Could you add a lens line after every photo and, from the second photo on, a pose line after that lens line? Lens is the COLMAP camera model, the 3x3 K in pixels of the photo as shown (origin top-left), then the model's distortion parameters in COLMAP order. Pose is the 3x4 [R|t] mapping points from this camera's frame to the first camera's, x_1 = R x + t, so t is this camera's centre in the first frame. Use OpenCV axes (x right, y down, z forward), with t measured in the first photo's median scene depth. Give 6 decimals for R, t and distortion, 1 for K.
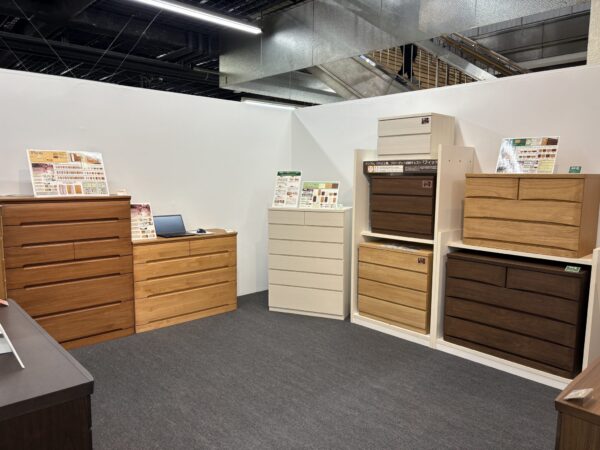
lens RADIAL K [[446.4, 0, 300.0], [0, 446.4, 225.0], [0, 0, 1]] dist [0.003487, -0.001861]
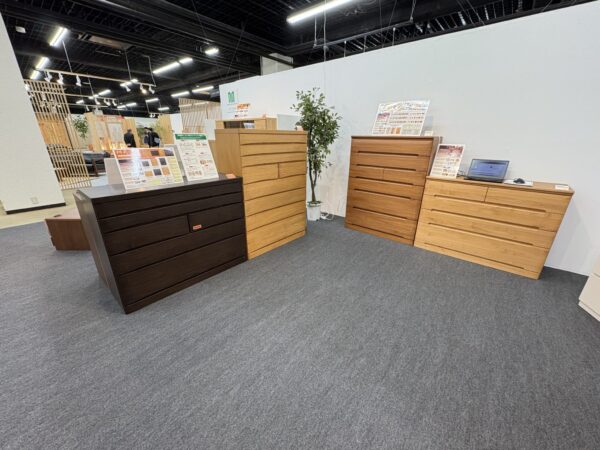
lens RADIAL K [[238.4, 0, 299.0], [0, 238.4, 223.5], [0, 0, 1]] dist [-0.000910, -0.000149]
pose [[0.115623, 0.333128, -0.935765, 0.240109], [-0.116498, 0.940130, 0.320288, -0.008962], [0.986438, 0.071982, 0.147510, 0.558799]]
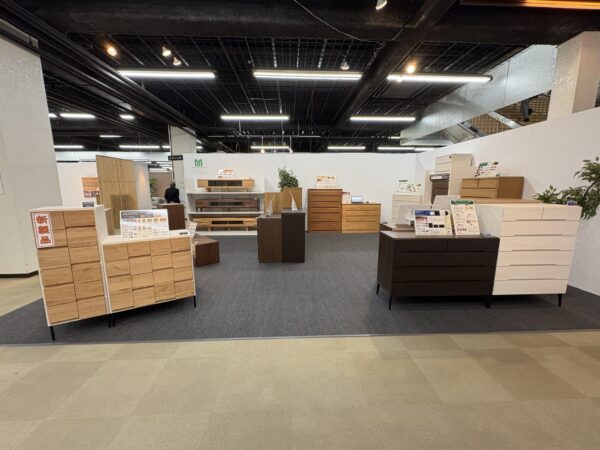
lens RADIAL K [[238.4, 0, 299.0], [0, 238.4, 223.5], [0, 0, 1]] dist [-0.000910, -0.000149]
pose [[0.761903, 0.087869, -0.641703, 0.490811], [-0.060544, 0.996079, 0.064509, 0.087326], [0.644855, -0.010299, 0.764235, -0.496607]]
